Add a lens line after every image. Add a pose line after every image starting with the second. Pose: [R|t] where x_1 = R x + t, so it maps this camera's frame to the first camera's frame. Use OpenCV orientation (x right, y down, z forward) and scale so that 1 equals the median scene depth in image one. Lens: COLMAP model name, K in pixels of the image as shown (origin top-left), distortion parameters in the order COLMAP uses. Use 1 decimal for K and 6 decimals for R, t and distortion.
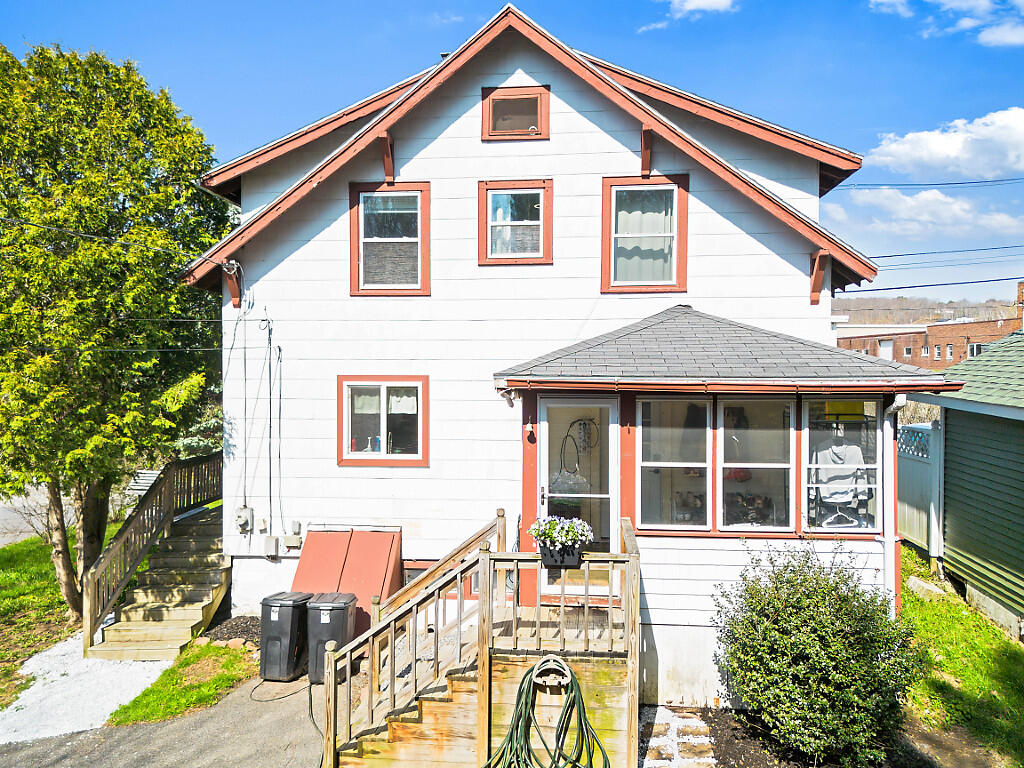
lens RADIAL K [[722.2, 0, 510.2], [0, 722.2, 365.3], [0, 0, 1]] dist [0.044422, -0.004924]
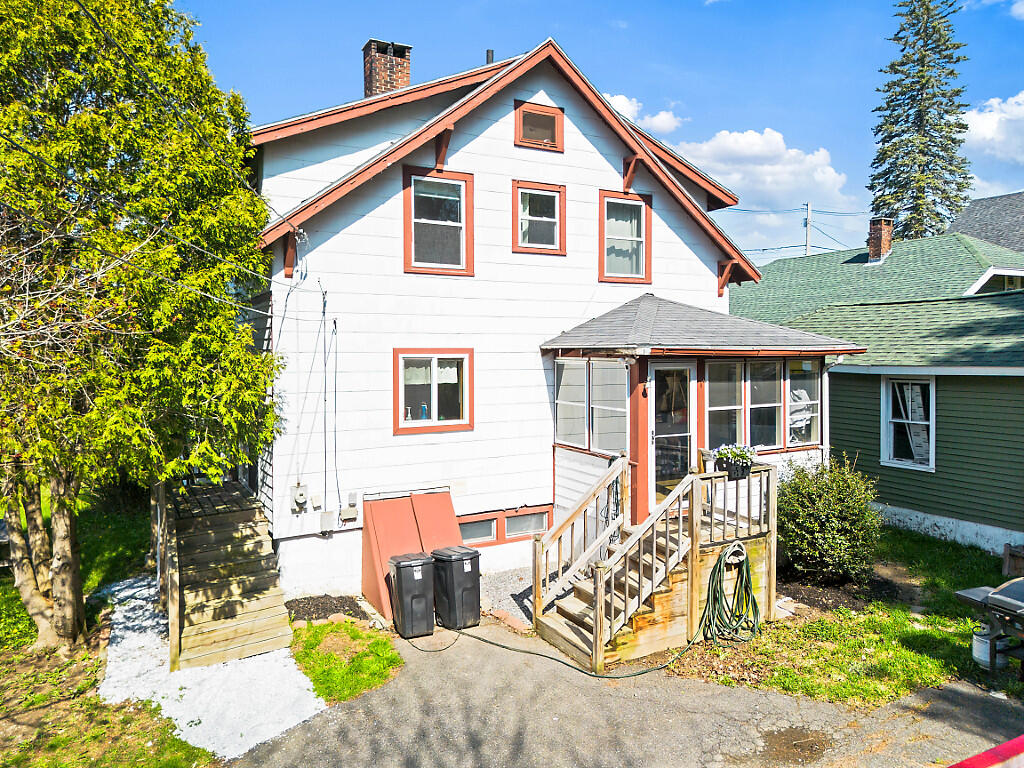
lens RADIAL K [[720.9, 0, 512.3], [0, 720.9, 342.7], [0, 0, 1]] dist [0.046730, 0.000544]
pose [[0.826989, -0.000089, 0.562218, -0.687722], [0.002420, 0.999991, -0.003402, 0.010023], [-0.562213, 0.004174, 0.826982, 0.047555]]
